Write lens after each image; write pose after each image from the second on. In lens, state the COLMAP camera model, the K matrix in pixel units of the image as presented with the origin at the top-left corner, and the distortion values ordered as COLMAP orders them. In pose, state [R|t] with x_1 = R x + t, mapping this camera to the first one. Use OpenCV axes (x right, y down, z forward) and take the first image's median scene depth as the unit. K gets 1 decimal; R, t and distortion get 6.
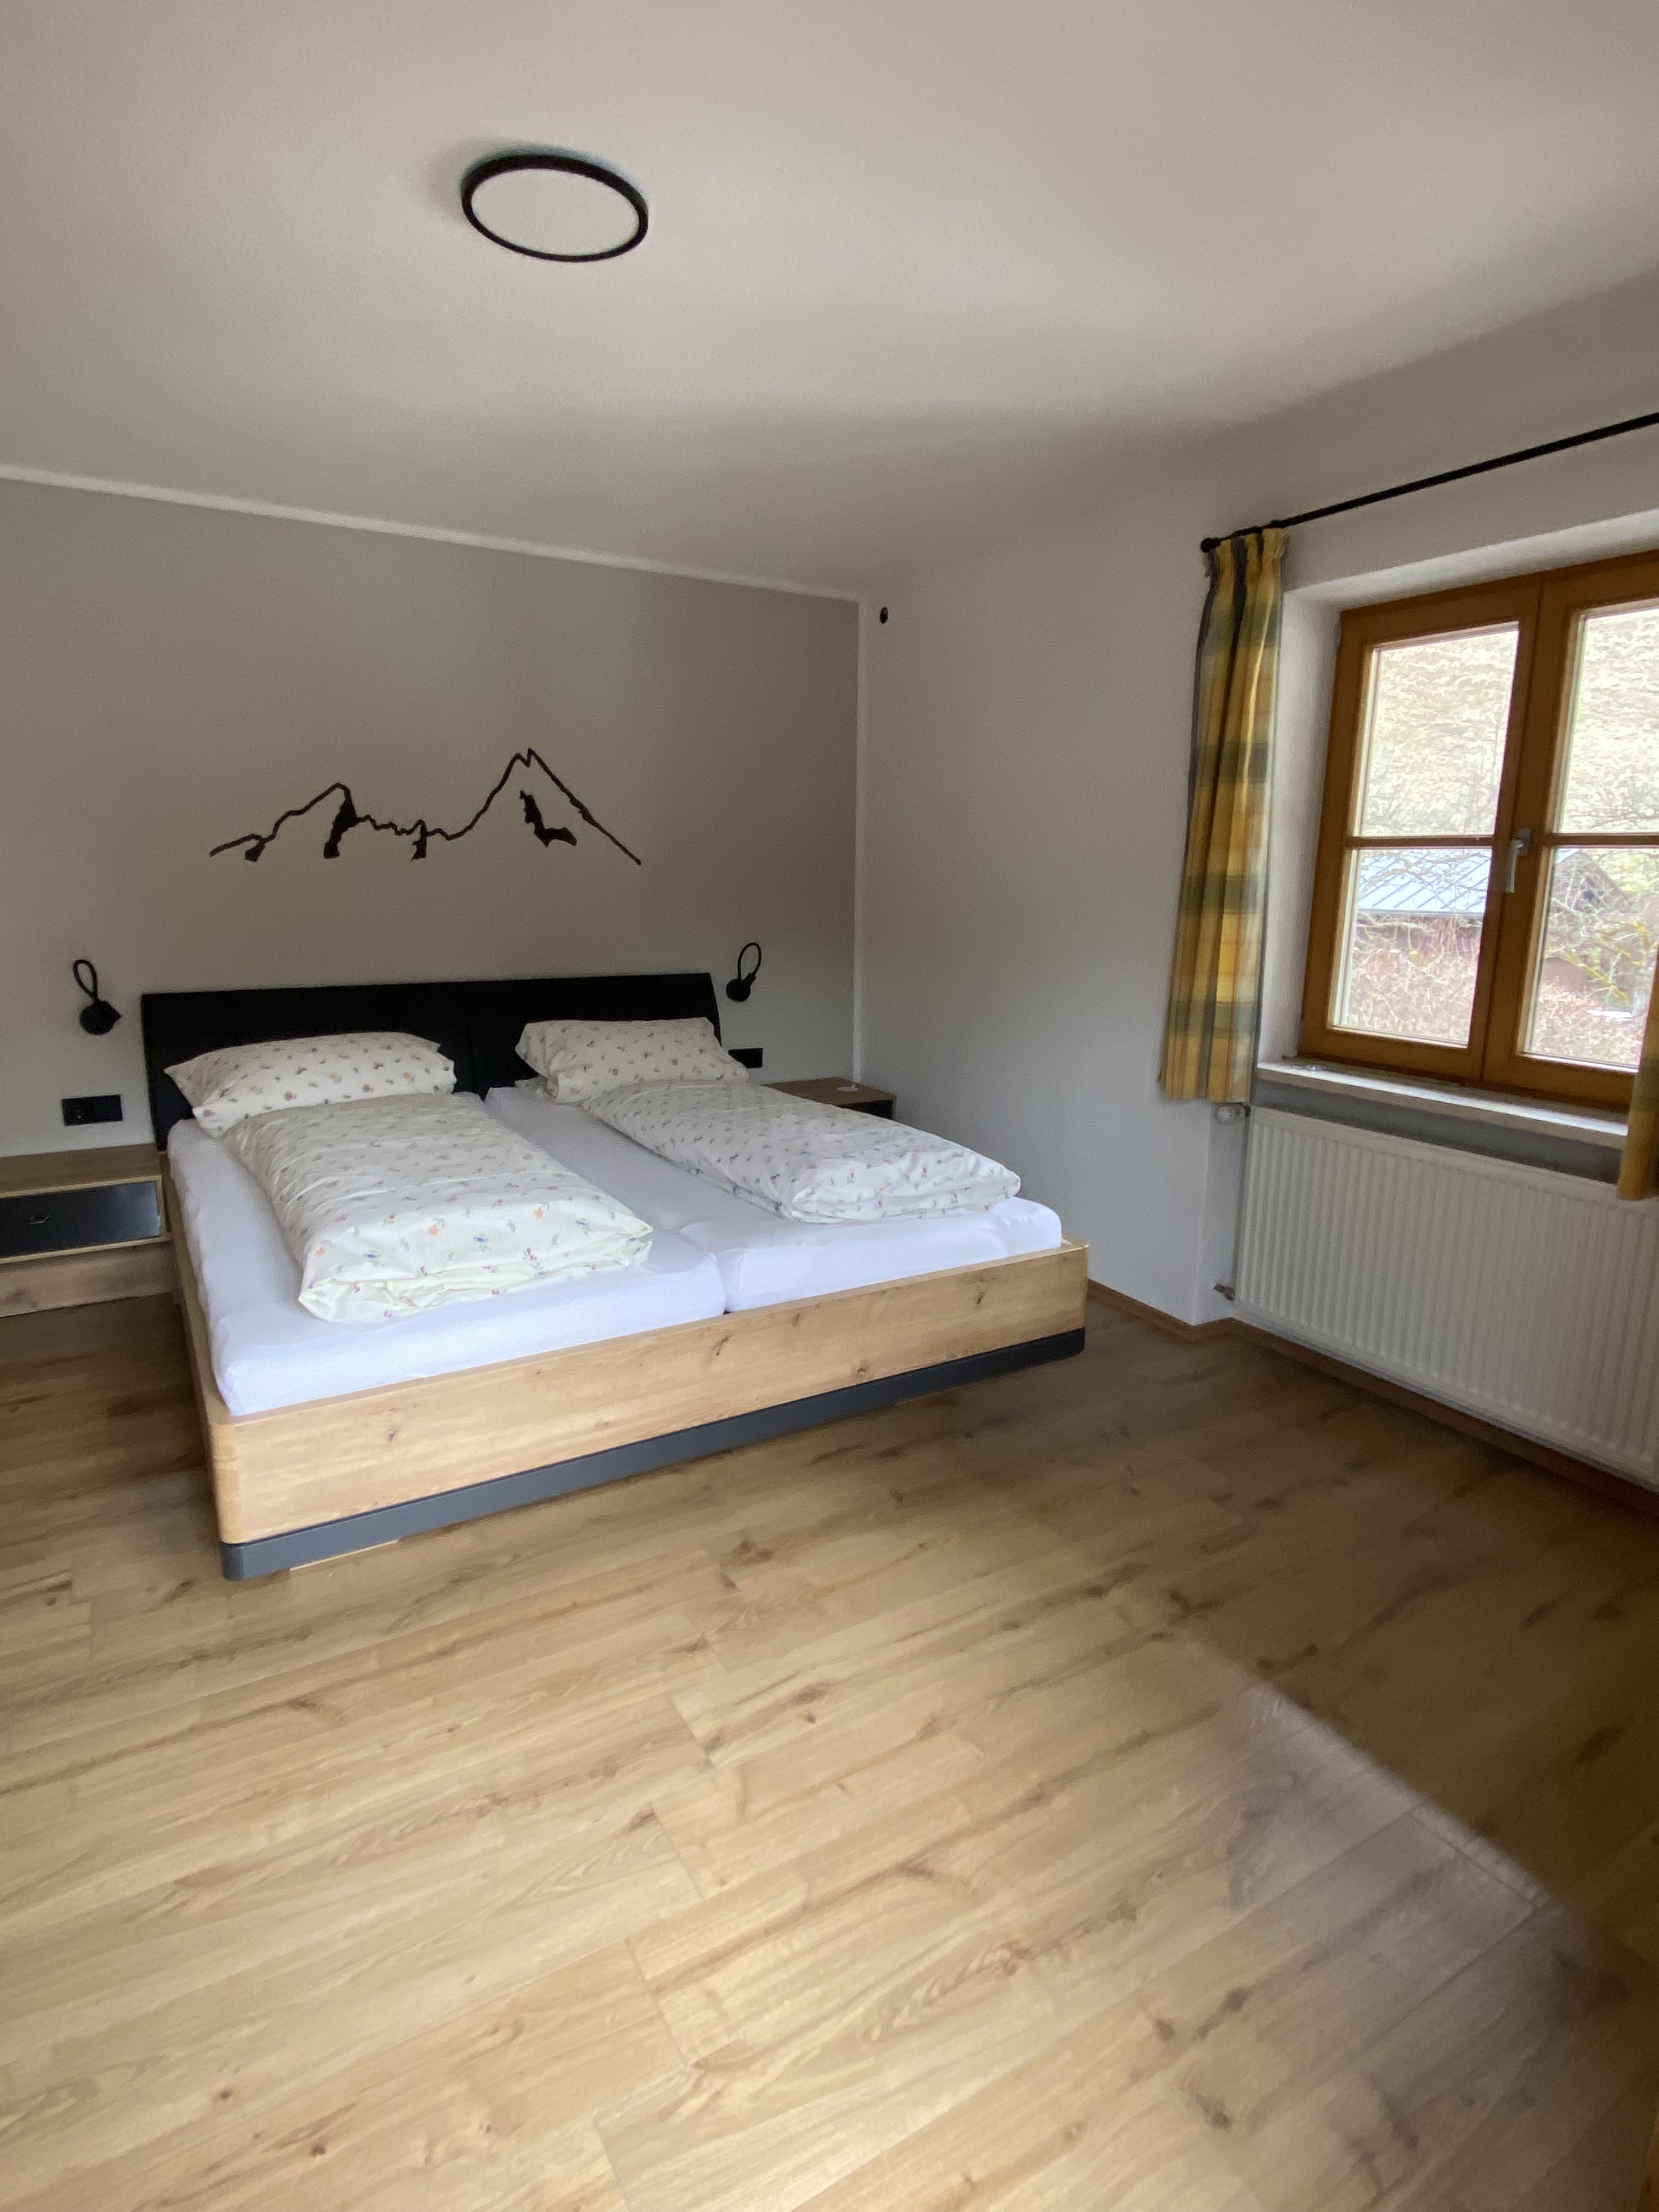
lens RADIAL K [[1172.6, 0, 829.5], [0, 1172.6, 1106.0], [0, 0, 1]] dist [-0.005220, -0.012126]
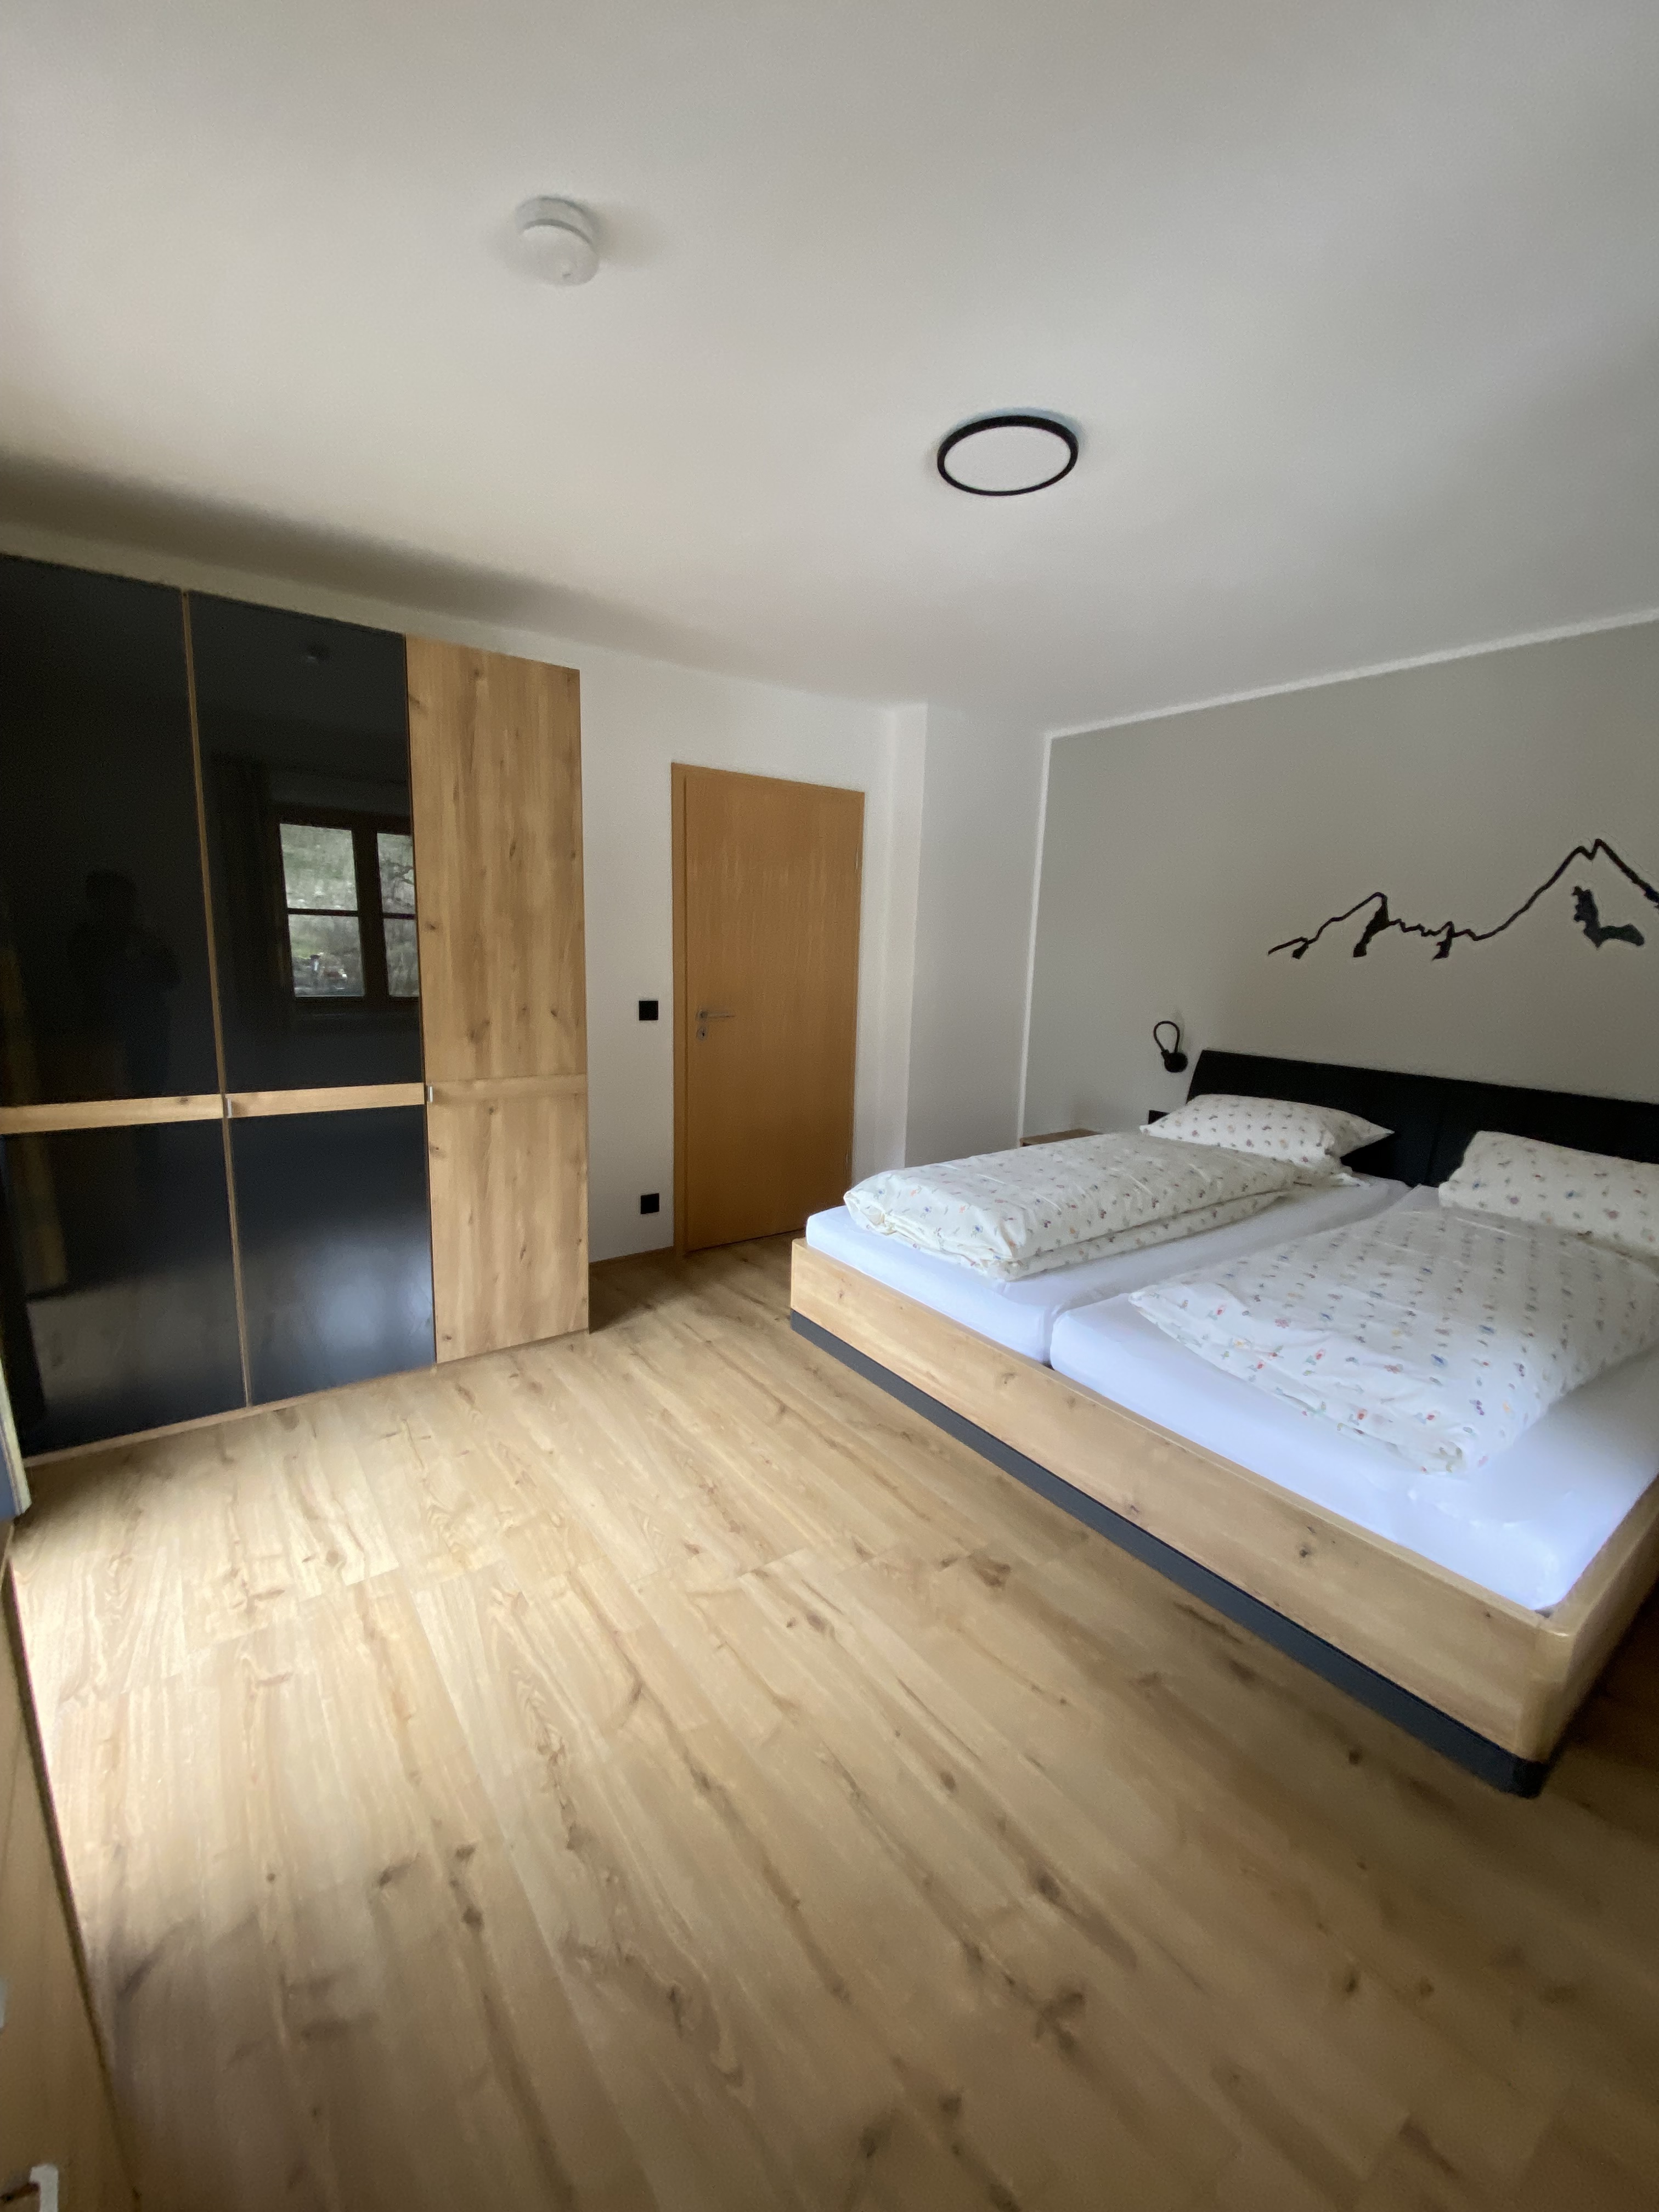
lens RADIAL K [[902.4, 0, 829.5], [0, 902.4, 1106.0], [0, 0, 1]] dist [0.000764, -0.013798]
pose [[0.098689, 0.185872, -0.977605, 0.842175], [-0.237041, 0.958514, 0.158313, -0.173823], [0.966474, 0.216109, 0.138654, 0.799758]]
